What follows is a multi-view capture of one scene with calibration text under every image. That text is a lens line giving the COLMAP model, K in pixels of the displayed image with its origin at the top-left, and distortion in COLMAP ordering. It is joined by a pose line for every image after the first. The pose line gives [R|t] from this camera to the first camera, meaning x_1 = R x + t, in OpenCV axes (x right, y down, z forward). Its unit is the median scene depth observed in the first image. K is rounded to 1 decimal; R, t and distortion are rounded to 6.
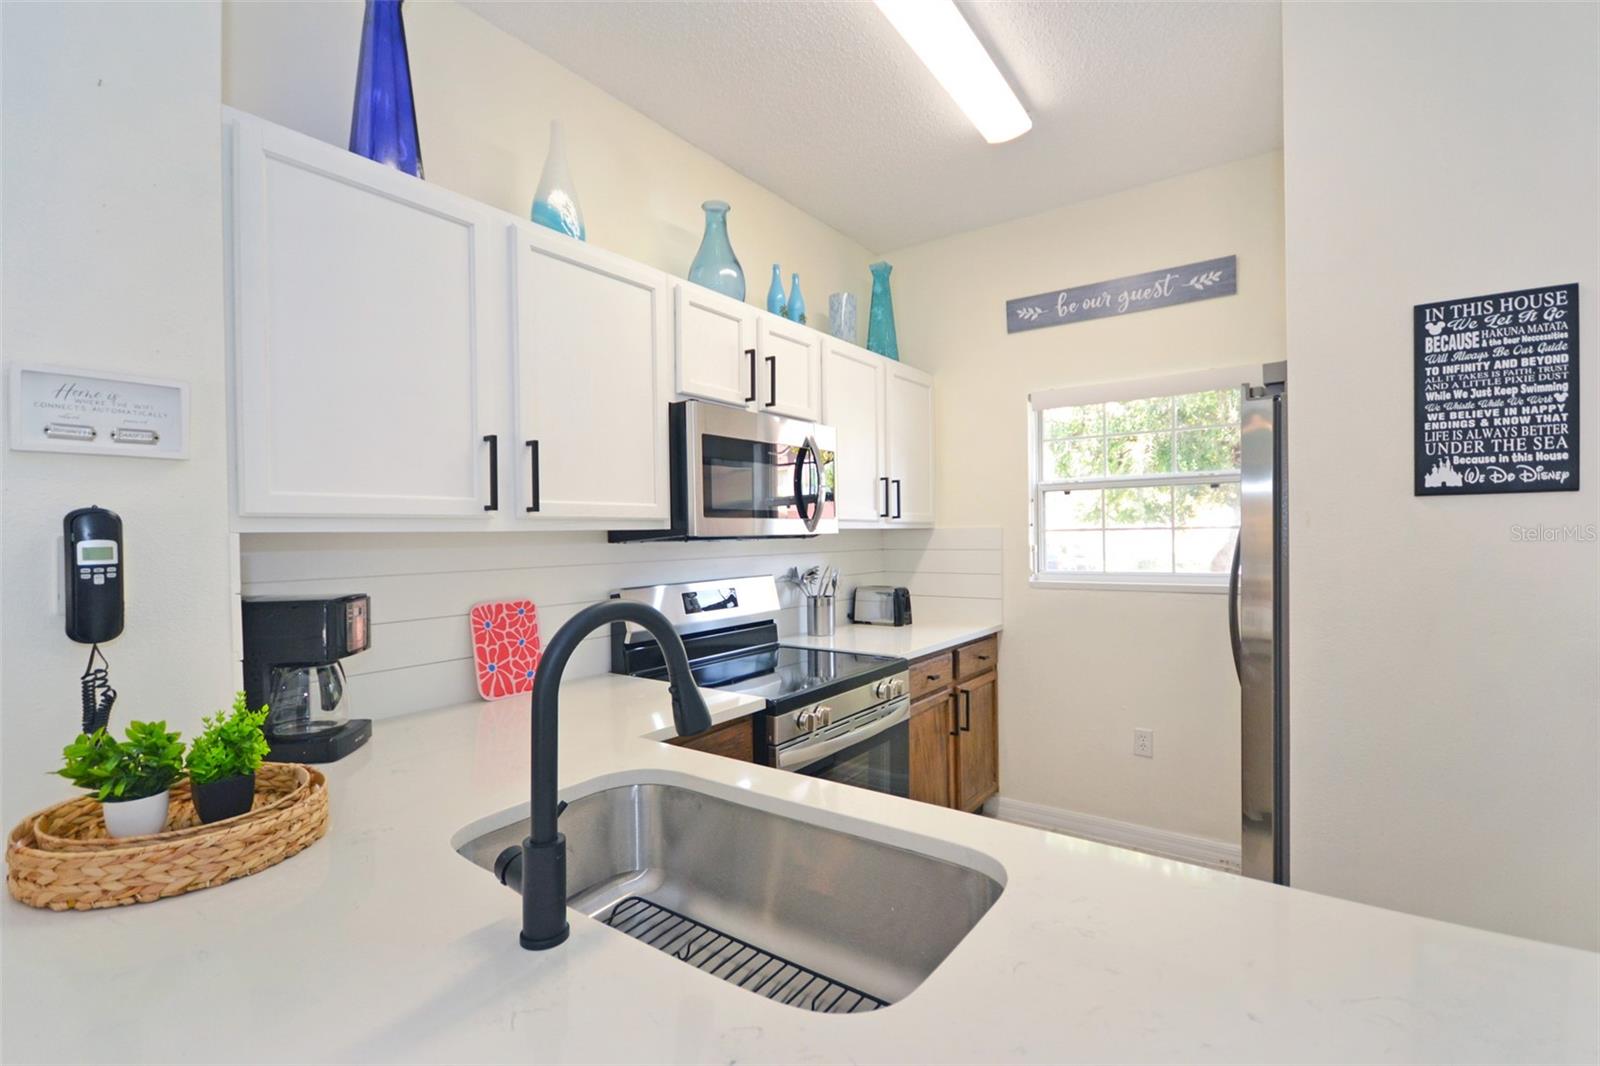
lens RADIAL K [[726.7, 0, 800.0], [0, 726.7, 533.0], [0, 0, 1]] dist [-0.003249, -0.000789]
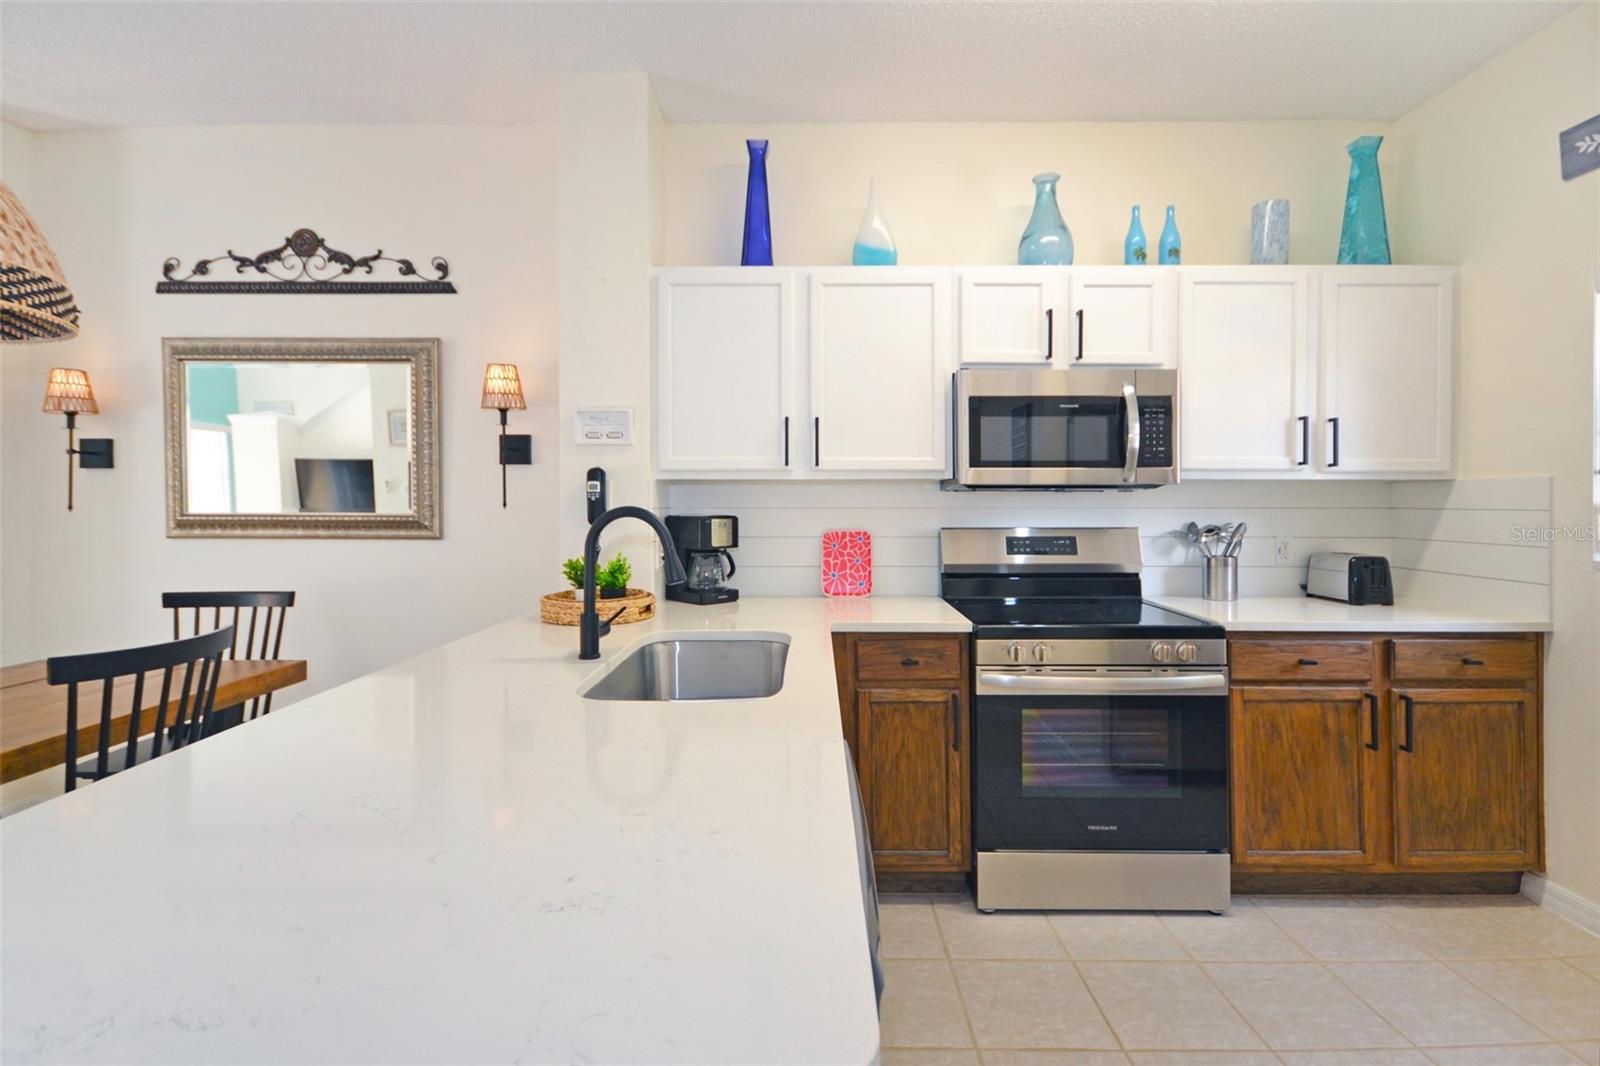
lens RADIAL K [[736.2, 0, 799.2], [0, 736.2, 503.7], [0, 0, 1]] dist [-0.000250, -0.010344]
pose [[0.574836, 0.015747, -0.818117, 0.571014], [-0.008170, 0.999875, 0.013505, 0.018536], [0.818228, -0.001079, 0.574893, 0.077208]]
